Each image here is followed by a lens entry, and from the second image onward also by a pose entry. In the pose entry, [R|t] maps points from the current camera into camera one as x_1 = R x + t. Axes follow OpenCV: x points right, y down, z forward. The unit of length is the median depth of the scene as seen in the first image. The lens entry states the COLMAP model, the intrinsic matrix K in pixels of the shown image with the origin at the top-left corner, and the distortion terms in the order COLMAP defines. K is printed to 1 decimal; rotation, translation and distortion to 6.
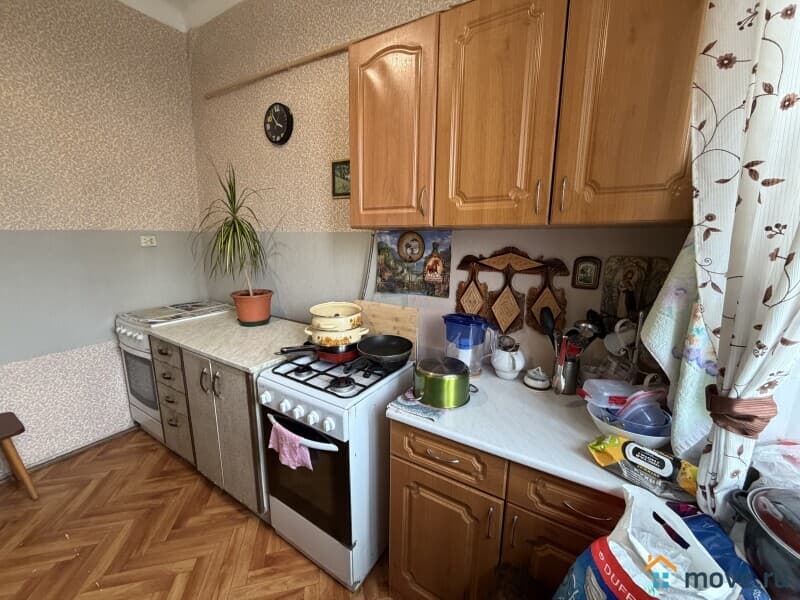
lens RADIAL K [[317.4, 0, 397.0], [0, 317.4, 301.7], [0, 0, 1]] dist [-0.000612, -0.000279]
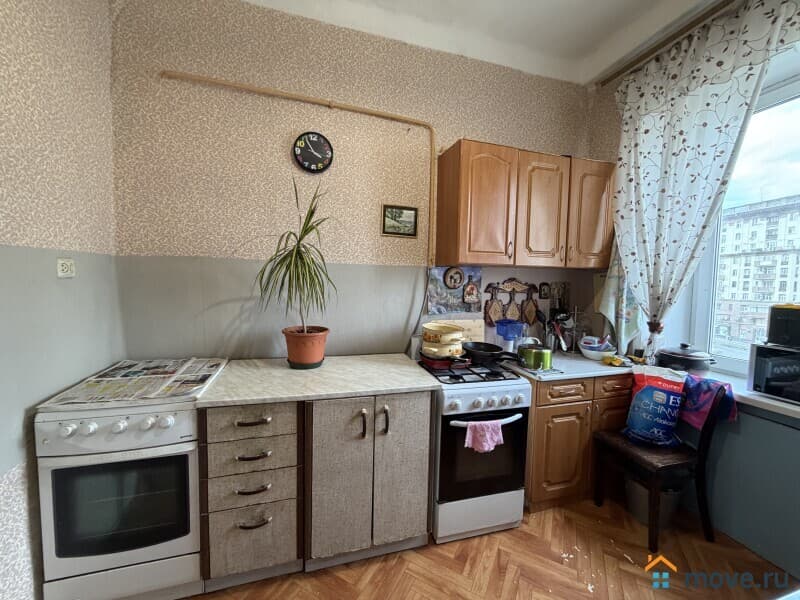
lens RADIAL K [[317.4, 0, 397.0], [0, 317.4, 301.2], [0, 0, 1]] dist [-0.000612, -0.000279]
pose [[0.670705, -0.053725, 0.739776, -1.170194], [0.128558, 0.990698, -0.044606, -0.044350], [-0.730498, 0.125021, 0.671374, 0.274744]]
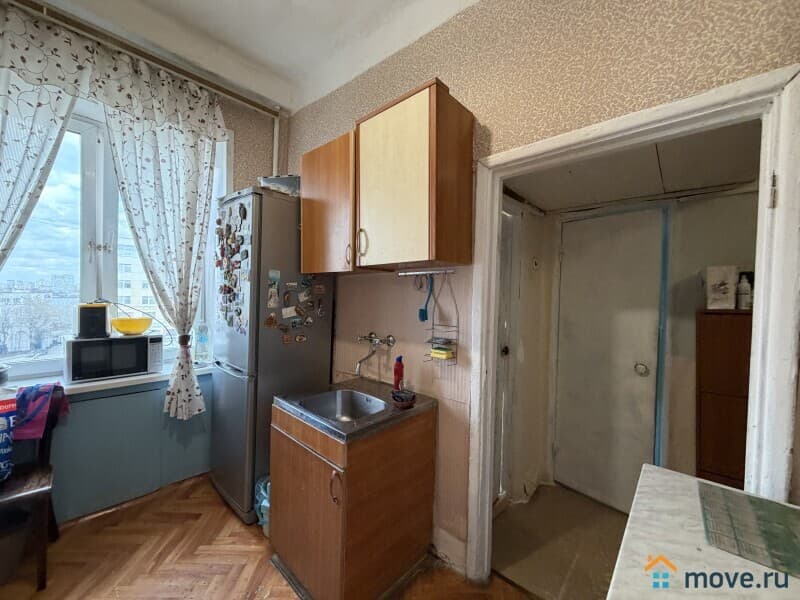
lens RADIAL K [[317.4, 0, 408.6], [0, 317.4, 300.1], [0, 0, 1]] dist [-0.000612, -0.000279]
pose [[-0.983777, -0.042312, 0.174335, -1.078763], [-0.007913, 0.981077, 0.193456, -0.183344], [-0.179222, 0.188938, -0.965496, 0.979818]]
